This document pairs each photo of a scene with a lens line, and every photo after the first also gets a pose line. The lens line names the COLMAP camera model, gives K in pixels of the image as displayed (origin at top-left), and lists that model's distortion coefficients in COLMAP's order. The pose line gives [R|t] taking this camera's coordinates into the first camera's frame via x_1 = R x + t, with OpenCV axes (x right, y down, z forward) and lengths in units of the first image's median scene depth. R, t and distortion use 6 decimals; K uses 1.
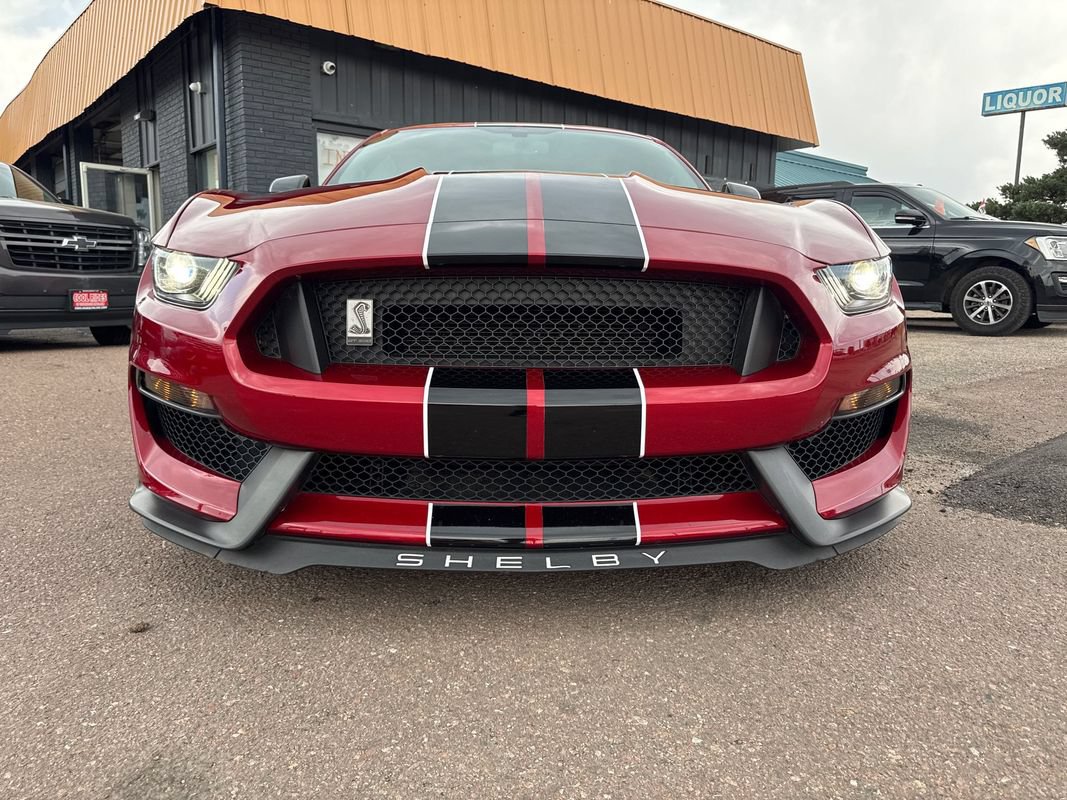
lens RADIAL K [[783.6, 0, 527.9], [0, 783.6, 401.4], [0, 0, 1]] dist [-0.004094, -0.002204]
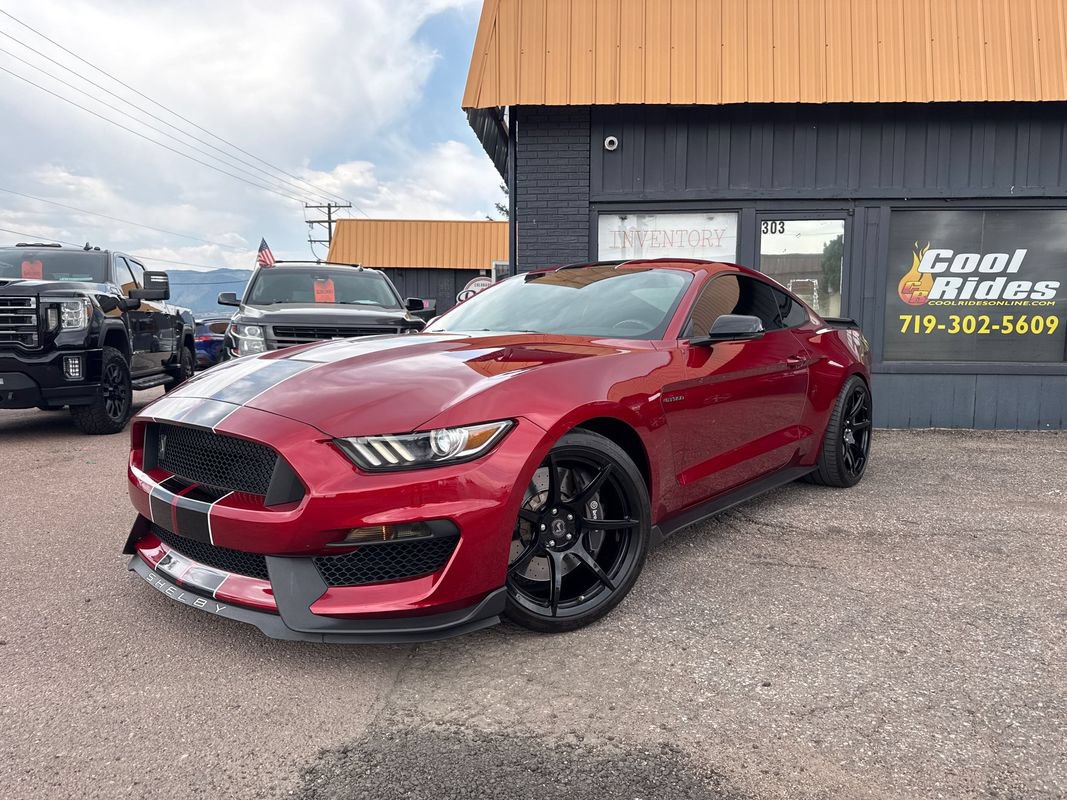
lens RADIAL K [[767.4, 0, 533.5], [0, 767.4, 403.7], [0, 0, 1]] dist [0.066592, -0.109282]
pose [[0.717902, 0.052564, -0.694157, 0.333789], [-0.099531, 0.994651, -0.027618, -0.091240], [0.688992, 0.088917, 0.719294, 0.321512]]
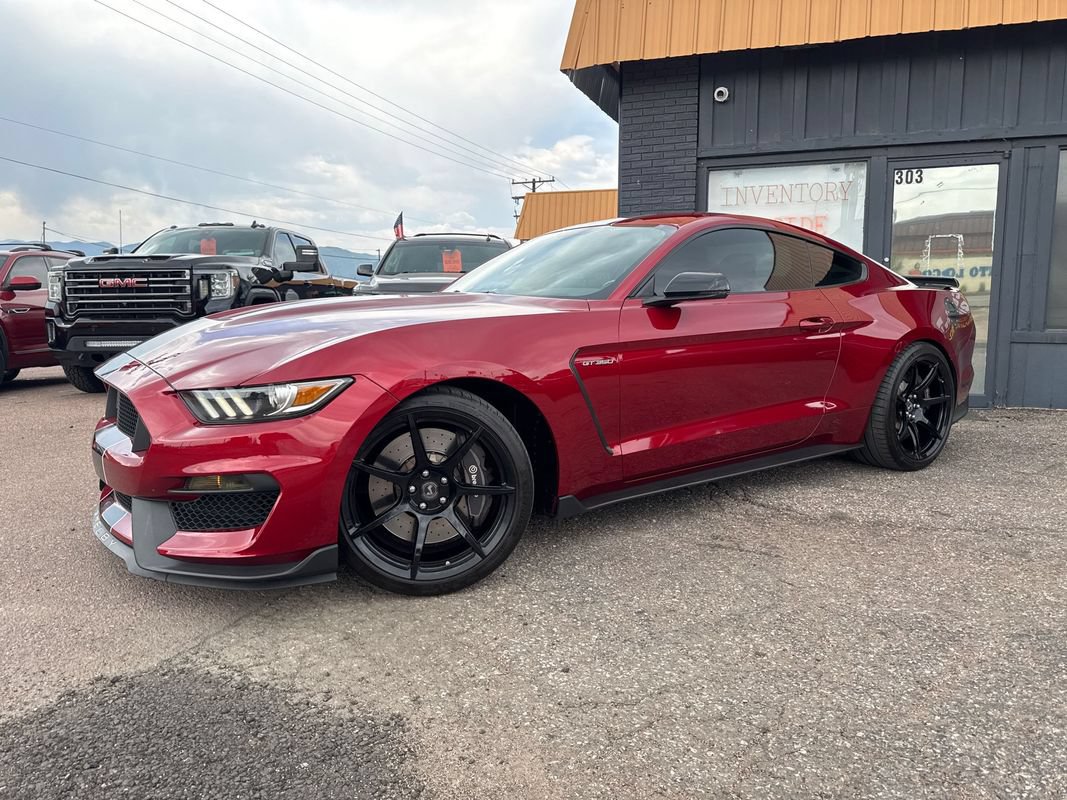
lens RADIAL K [[763.1, 0, 542.1], [0, 763.1, 397.9], [0, 0, 1]] dist [0.038690, -0.050708]
pose [[0.504970, 0.091468, -0.858277, 0.409629], [-0.122744, 0.991873, 0.033489, -0.103236], [0.854365, 0.088438, 0.512093, 0.442558]]
